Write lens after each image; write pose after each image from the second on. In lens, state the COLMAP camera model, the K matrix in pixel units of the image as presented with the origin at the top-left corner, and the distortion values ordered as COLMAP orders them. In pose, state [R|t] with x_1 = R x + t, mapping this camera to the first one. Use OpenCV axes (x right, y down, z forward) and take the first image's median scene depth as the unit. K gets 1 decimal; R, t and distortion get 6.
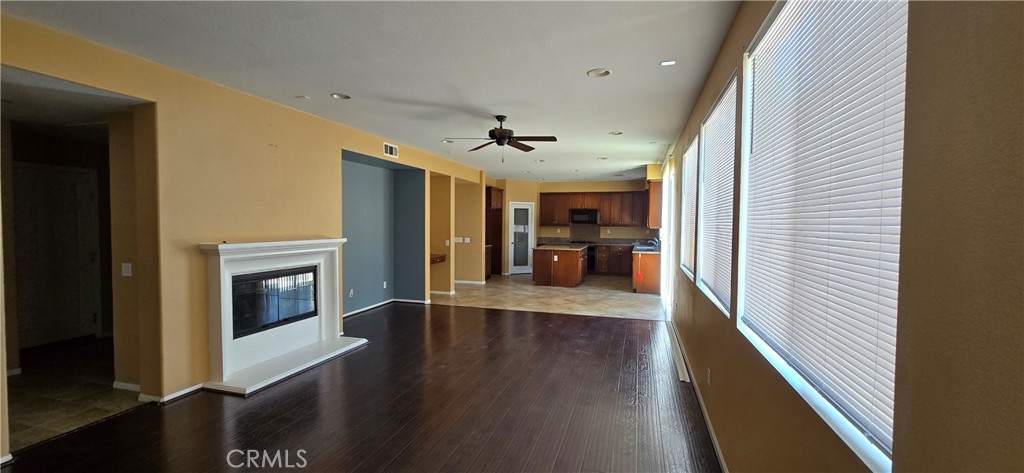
lens RADIAL K [[419.8, 0, 513.8], [0, 419.8, 236.8], [0, 0, 1]] dist [-0.009765, 0.000743]
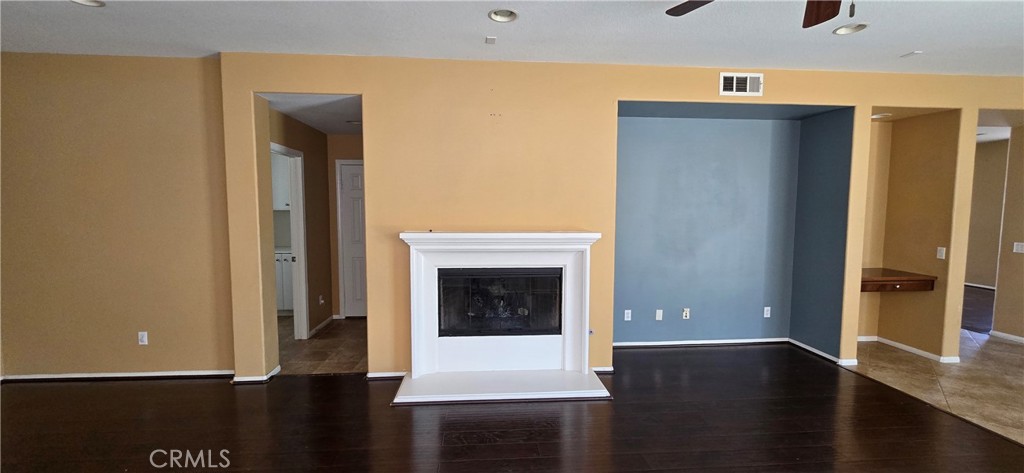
lens RADIAL K [[419.8, 0, 511.7], [0, 419.8, 238.5], [0, 0, 1]] dist [-0.009765, 0.000743]
pose [[0.357734, 0.060545, -0.931859, 0.171409], [-0.032166, 0.998103, 0.052500, -0.017740], [0.933269, 0.011193, 0.359003, 0.600365]]
